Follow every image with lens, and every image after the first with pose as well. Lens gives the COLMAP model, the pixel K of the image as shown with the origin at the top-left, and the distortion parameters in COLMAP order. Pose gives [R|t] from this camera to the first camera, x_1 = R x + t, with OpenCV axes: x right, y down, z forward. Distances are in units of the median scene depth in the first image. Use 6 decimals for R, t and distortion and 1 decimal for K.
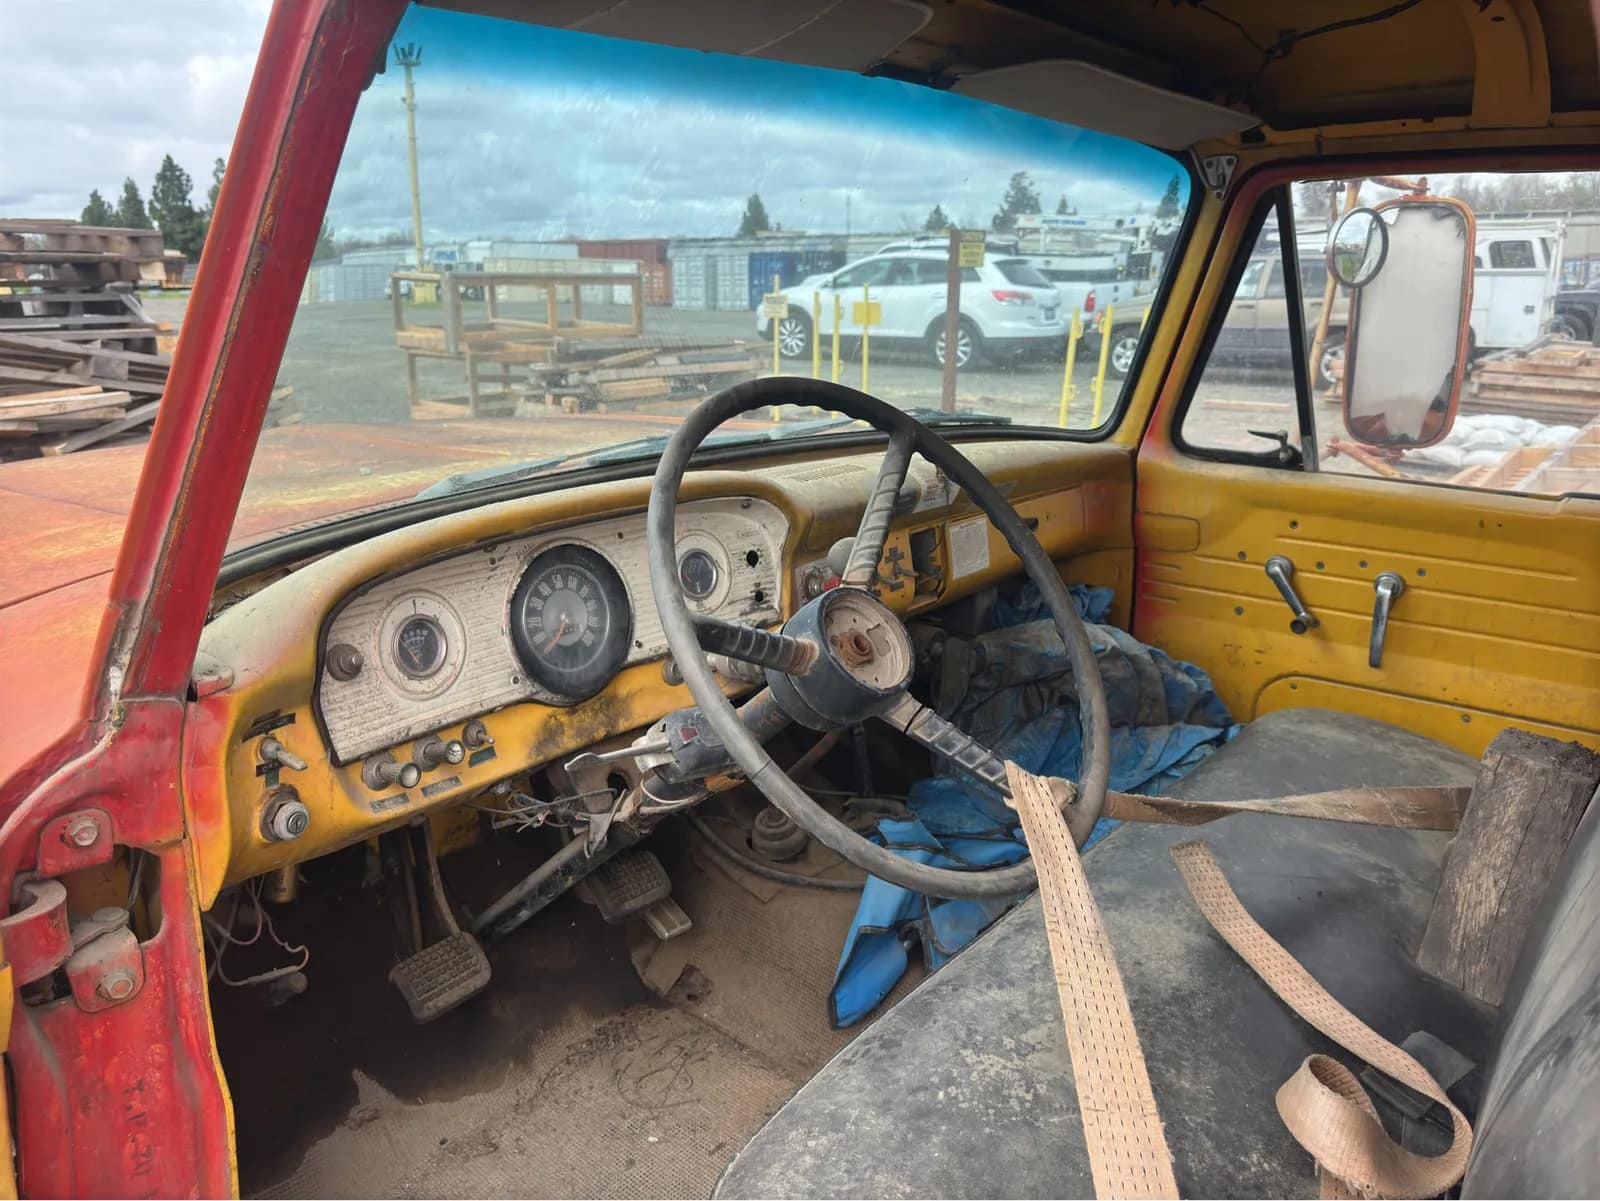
lens RADIAL K [[1219.4, 0, 797.3], [0, 1219.4, 601.2], [0, 0, 1]] dist [0.089251, -0.118890]
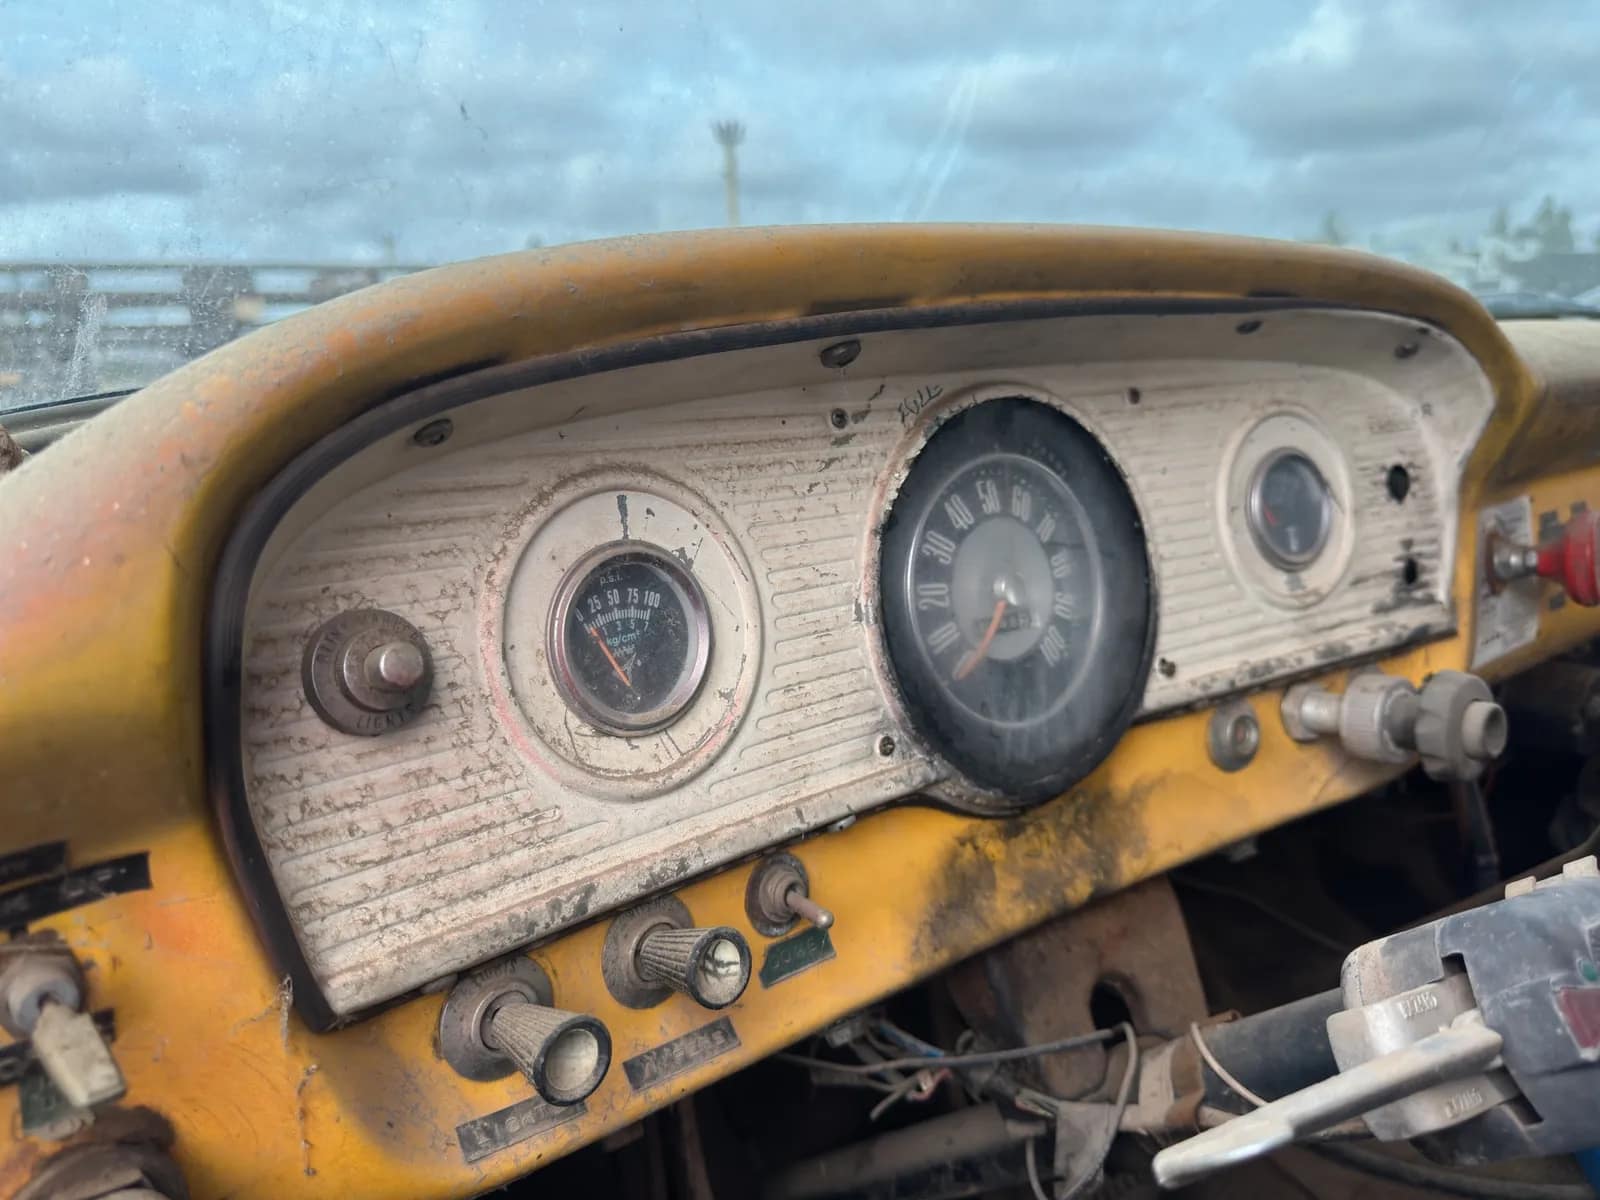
lens RADIAL K [[1338.7, 0, 814.1], [0, 1338.7, 605.1], [0, 0, 1]] dist [0.135283, -0.227827]
pose [[0.976544, 0.024040, -0.213970, -0.172298], [-0.030171, 0.999221, -0.025434, 0.034249], [0.213192, 0.031293, 0.976509, 0.621375]]
